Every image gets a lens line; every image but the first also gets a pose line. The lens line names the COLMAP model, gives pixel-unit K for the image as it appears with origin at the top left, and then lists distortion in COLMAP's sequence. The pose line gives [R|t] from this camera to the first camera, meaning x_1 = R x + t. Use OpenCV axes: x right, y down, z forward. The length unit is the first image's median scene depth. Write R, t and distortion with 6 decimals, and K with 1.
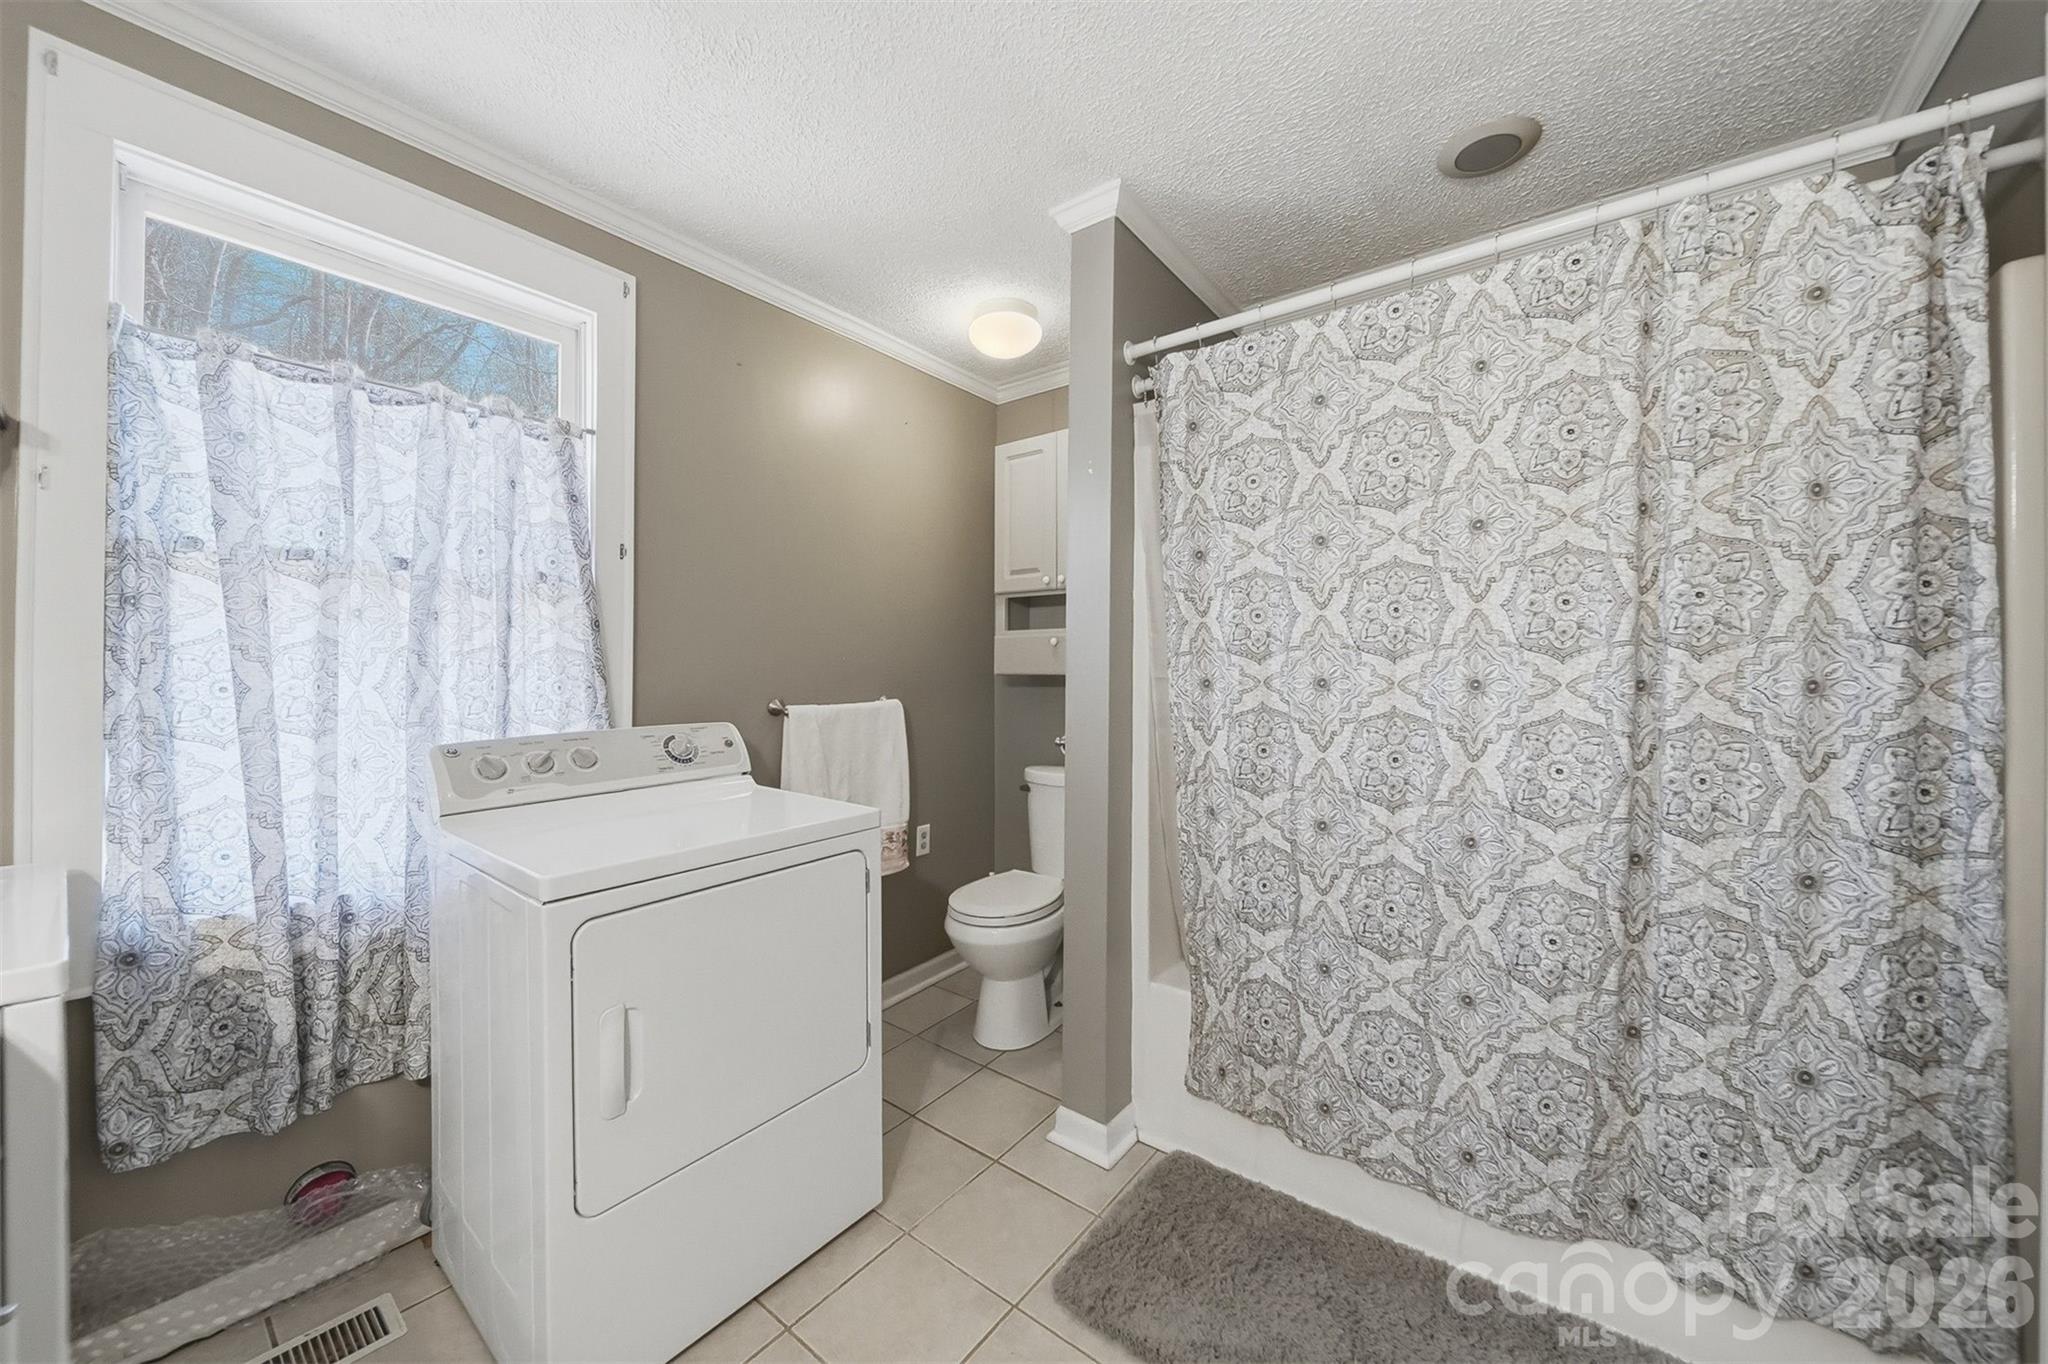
lens RADIAL K [[733.5, 0, 1028.3], [0, 733.5, 663.4], [0, 0, 1]] dist [-0.002747, -0.000243]
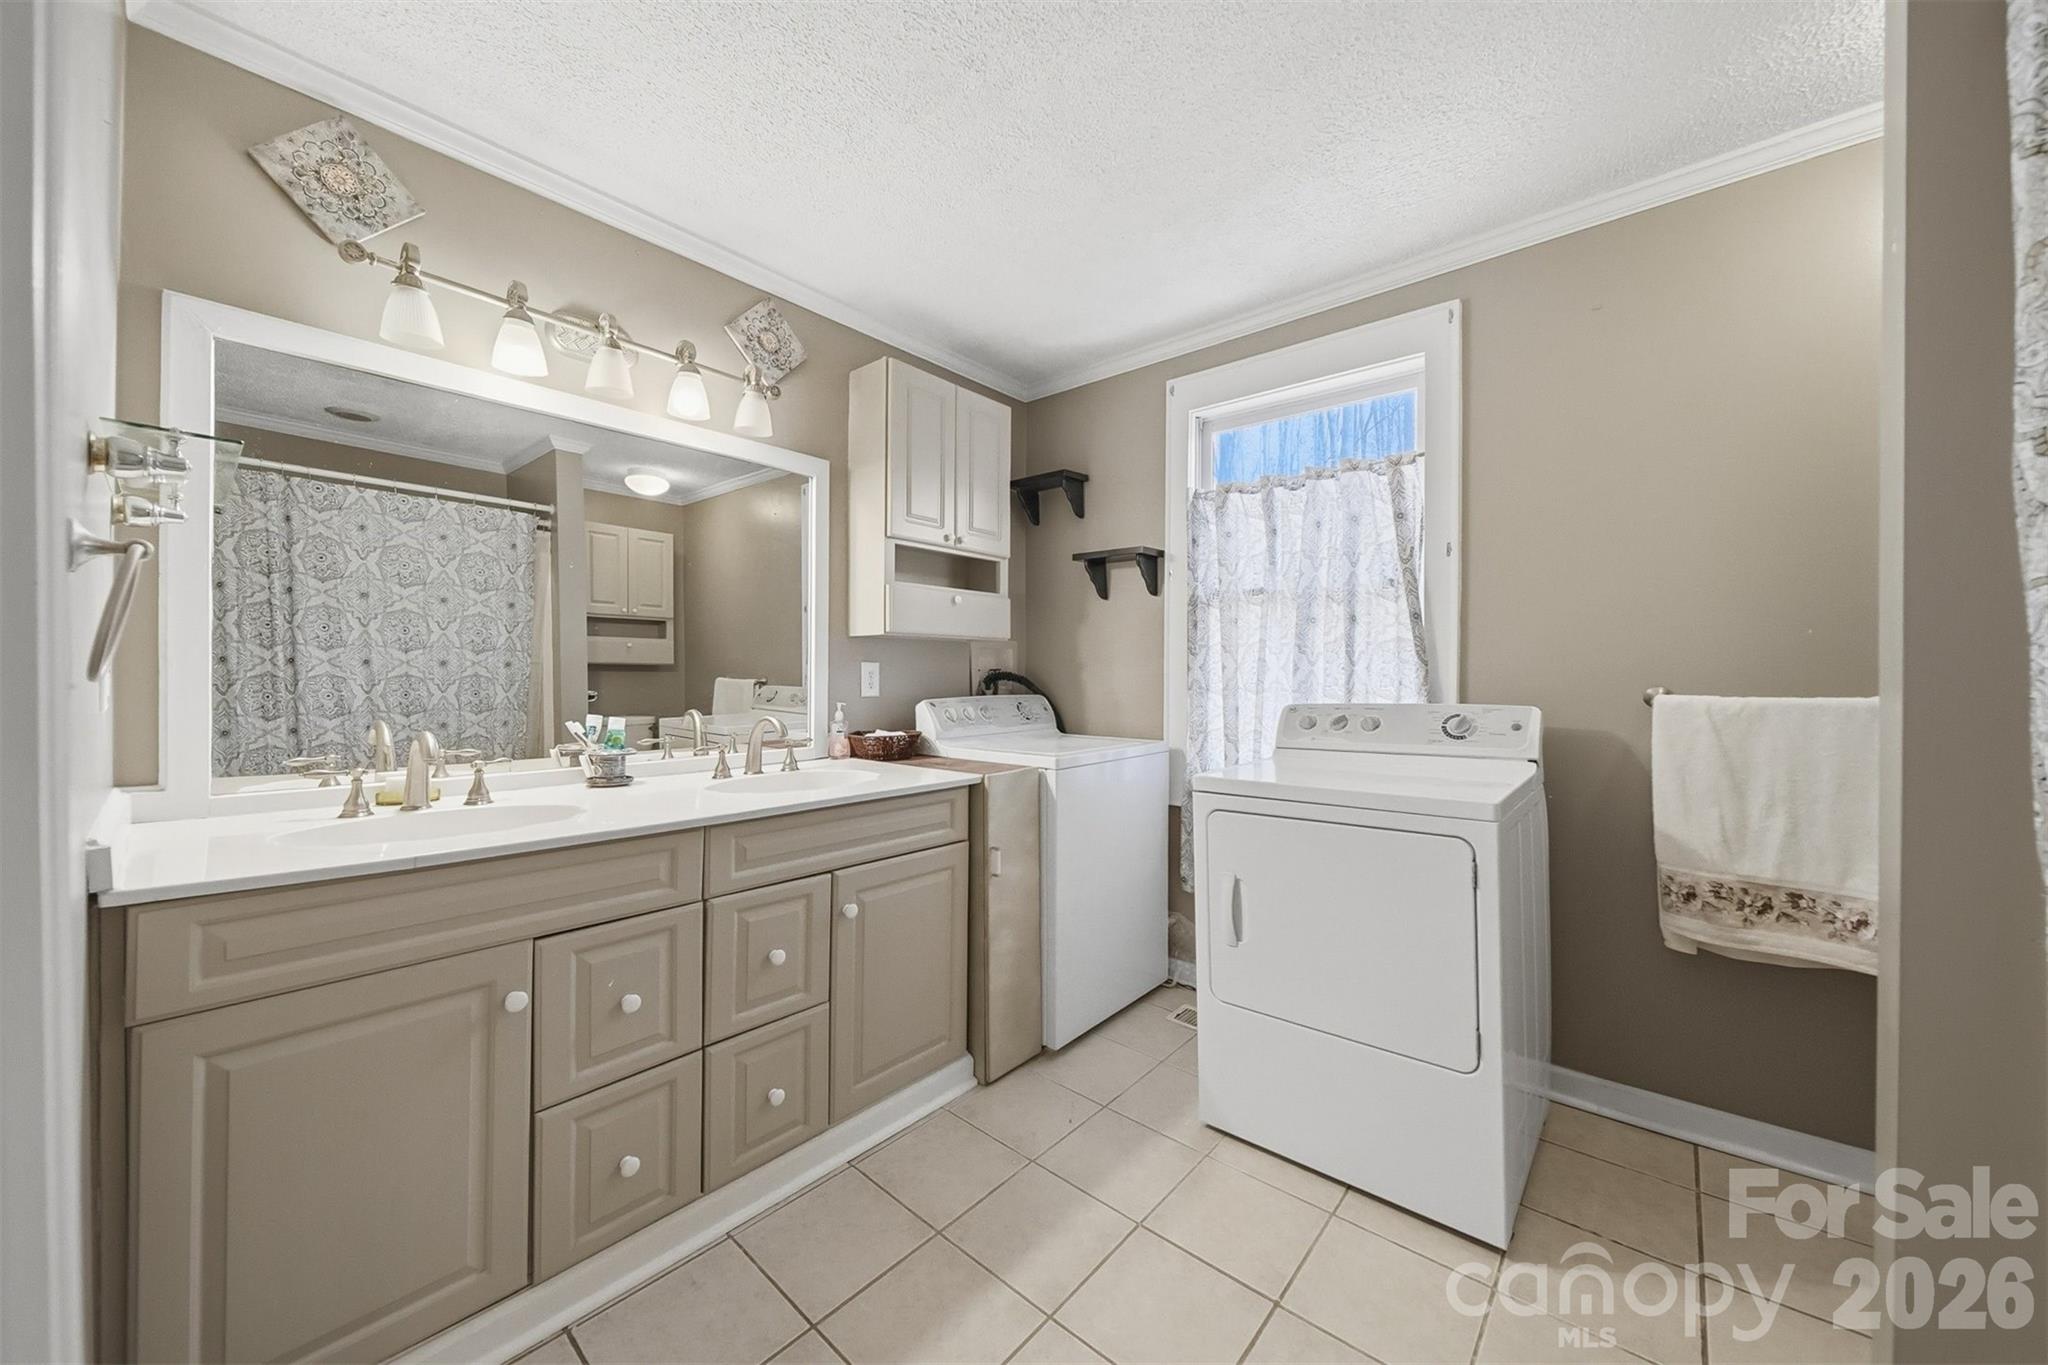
lens RADIAL K [[733.5, 0, 1030.0], [0, 733.5, 679.9], [0, 0, 1]] dist [-0.002747, -0.000243]
pose [[-0.051152, 0.001555, -0.998690, 0.714714], [0.002117, 0.999997, 0.001448, 0.053347], [0.998689, -0.002040, -0.051155, 0.487335]]
